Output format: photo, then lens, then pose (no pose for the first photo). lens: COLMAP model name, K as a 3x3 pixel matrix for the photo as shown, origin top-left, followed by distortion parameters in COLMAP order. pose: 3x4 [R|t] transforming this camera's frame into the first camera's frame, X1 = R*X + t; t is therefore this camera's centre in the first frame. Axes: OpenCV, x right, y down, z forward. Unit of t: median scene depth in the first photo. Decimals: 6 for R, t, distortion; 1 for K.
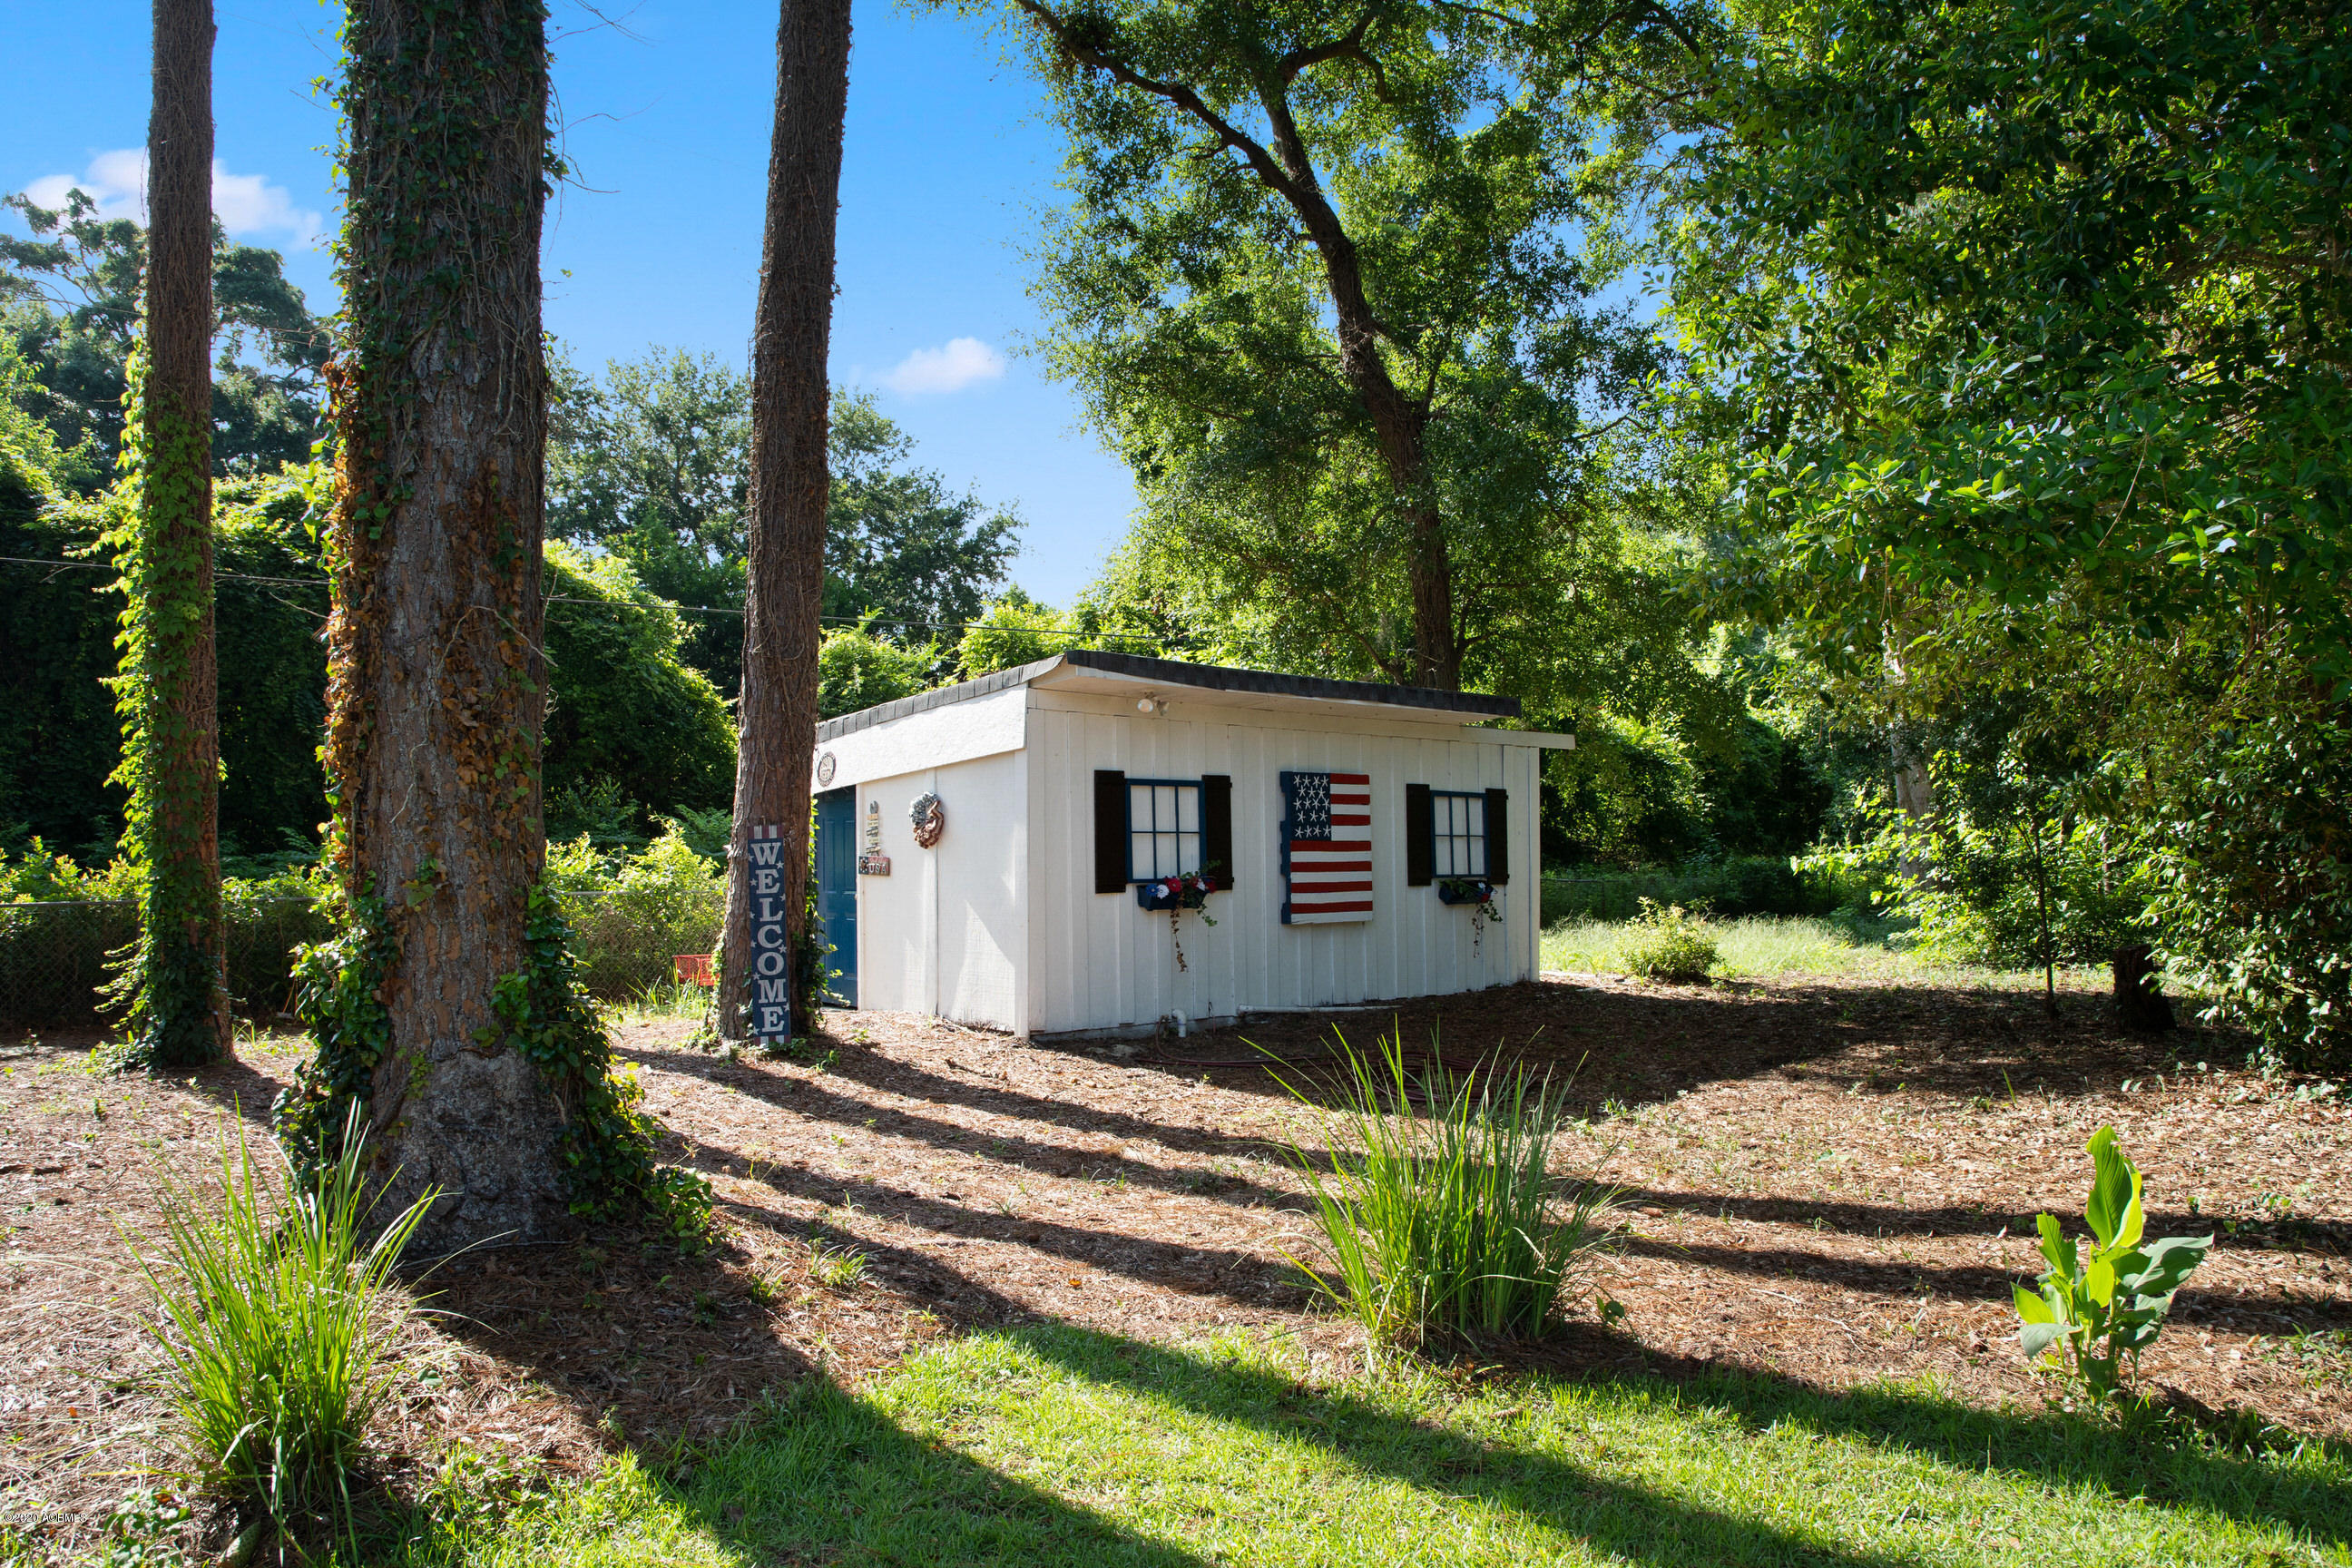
lens RADIAL K [[1620.3, 0, 1176.0], [0, 1620.3, 784.0], [0, 0, 1]] dist [-0.039336, -0.000187]
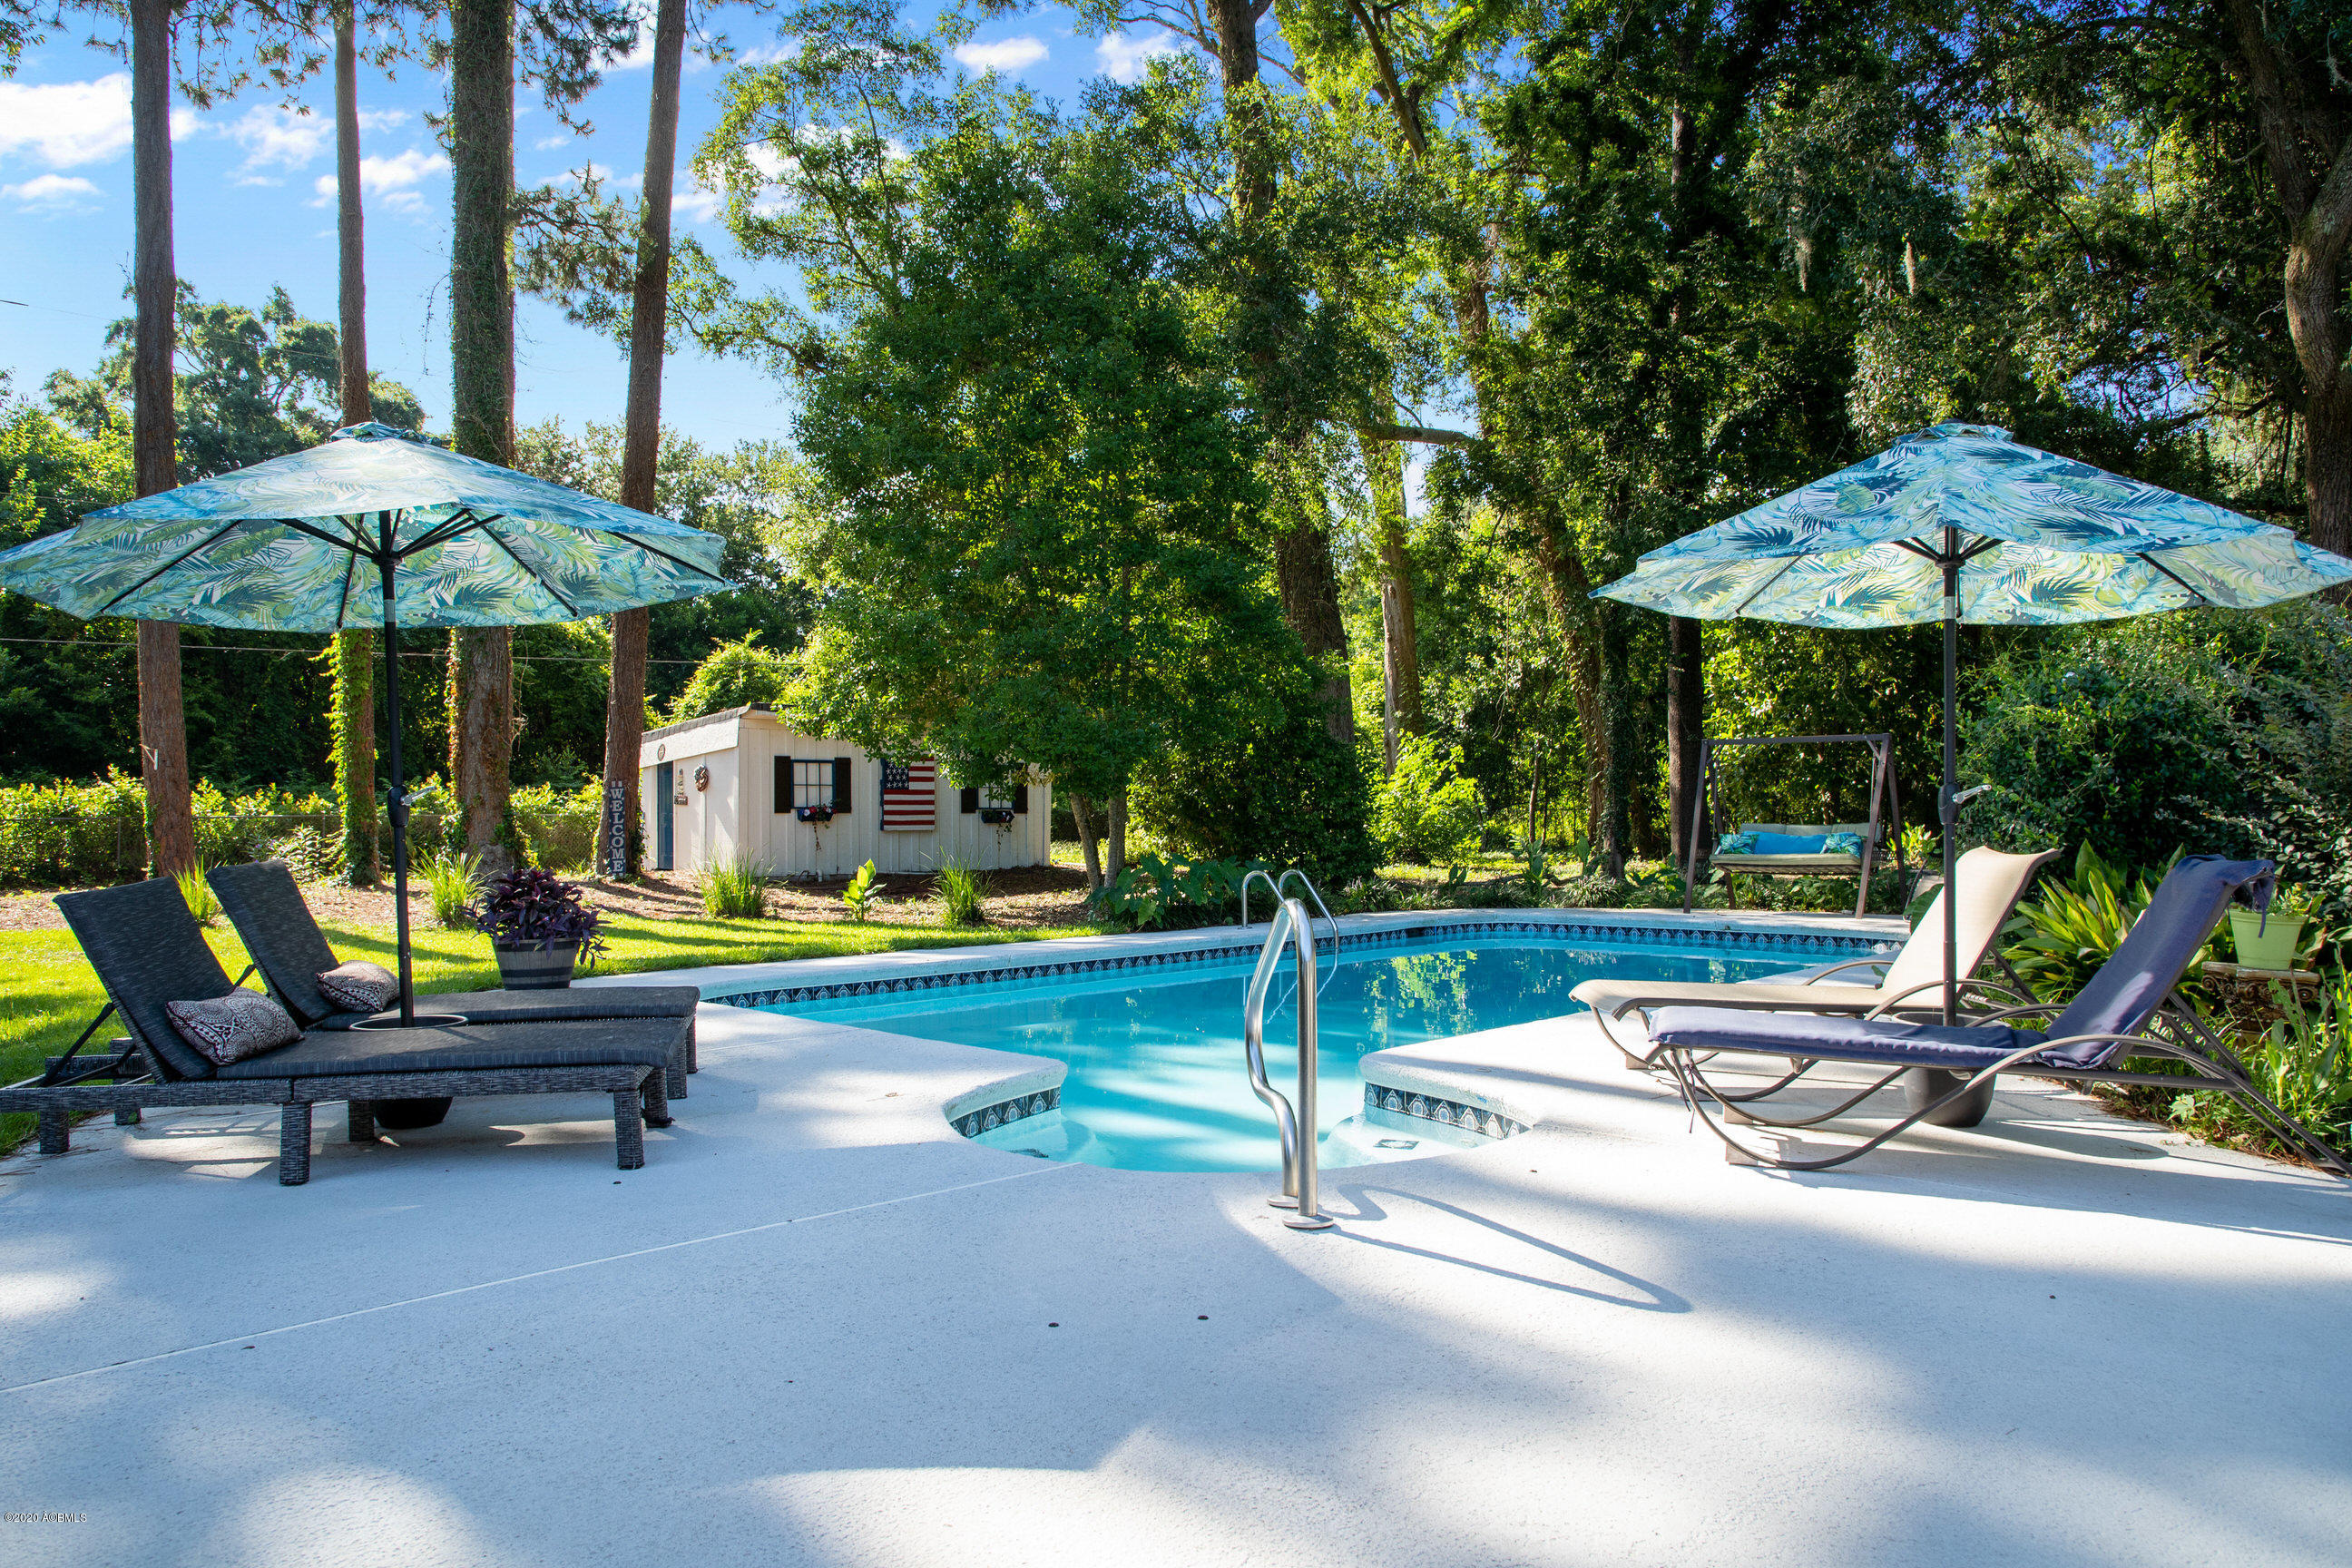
lens RADIAL K [[1695.3, 0, 1176.0], [0, 1695.3, 784.0], [0, 0, 1]] dist [-0.045355, 0.000001]
pose [[0.999739, 0.007574, -0.021561, 0.505078], [-0.006871, 0.999448, 0.032501, -0.045396], [0.021795, -0.032345, 0.999239, -1.167809]]
